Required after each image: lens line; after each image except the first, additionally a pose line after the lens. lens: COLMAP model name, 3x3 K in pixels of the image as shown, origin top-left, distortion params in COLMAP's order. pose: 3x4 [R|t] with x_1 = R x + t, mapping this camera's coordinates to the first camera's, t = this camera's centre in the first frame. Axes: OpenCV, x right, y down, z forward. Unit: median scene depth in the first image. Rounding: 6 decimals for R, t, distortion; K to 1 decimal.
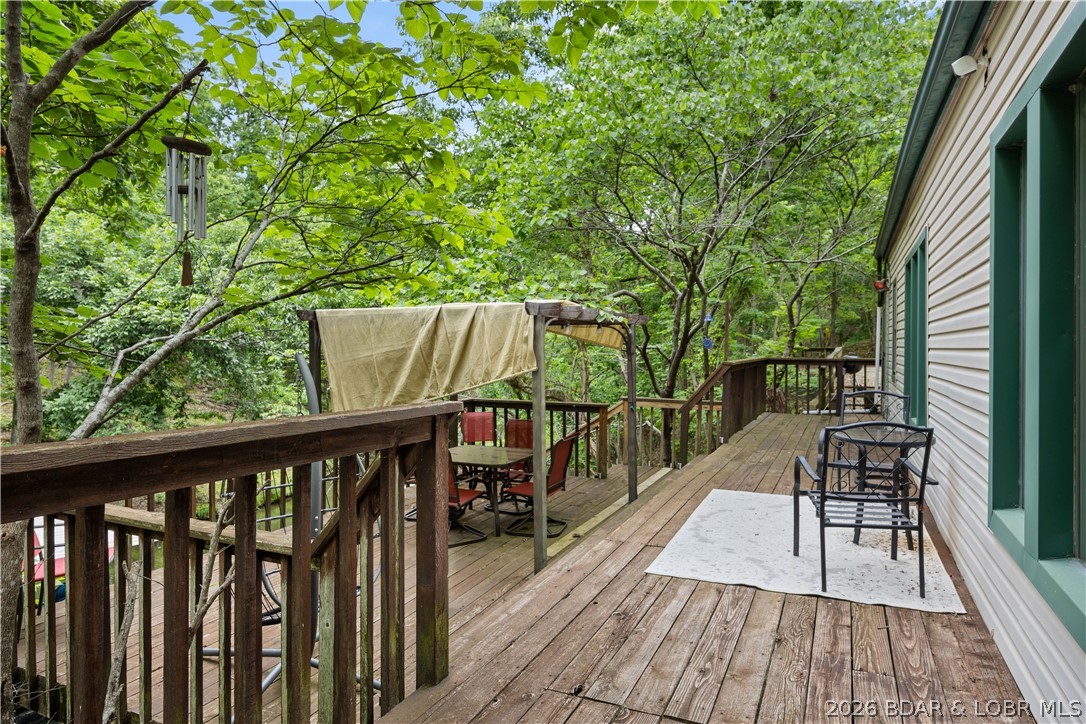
lens RADIAL K [[631.8, 0, 538.7], [0, 631.8, 349.3], [0, 0, 1]] dist [-0.019777, -0.000382]
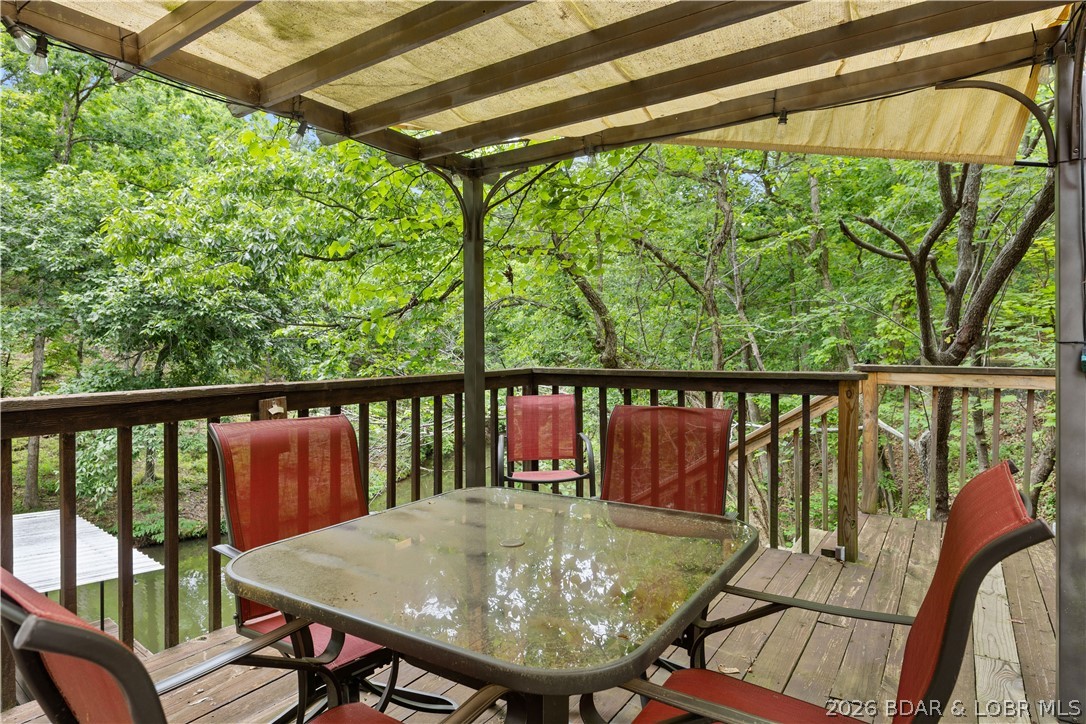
lens RADIAL K [[631.8, 0, 538.7], [0, 631.8, 349.3], [0, 0, 1]] dist [-0.019777, -0.000382]
pose [[0.989878, -0.009331, -0.141617, -0.023476], [0.009479, 0.999955, 0.000373, 0.046639], [0.141607, -0.001711, 0.989922, 0.384011]]
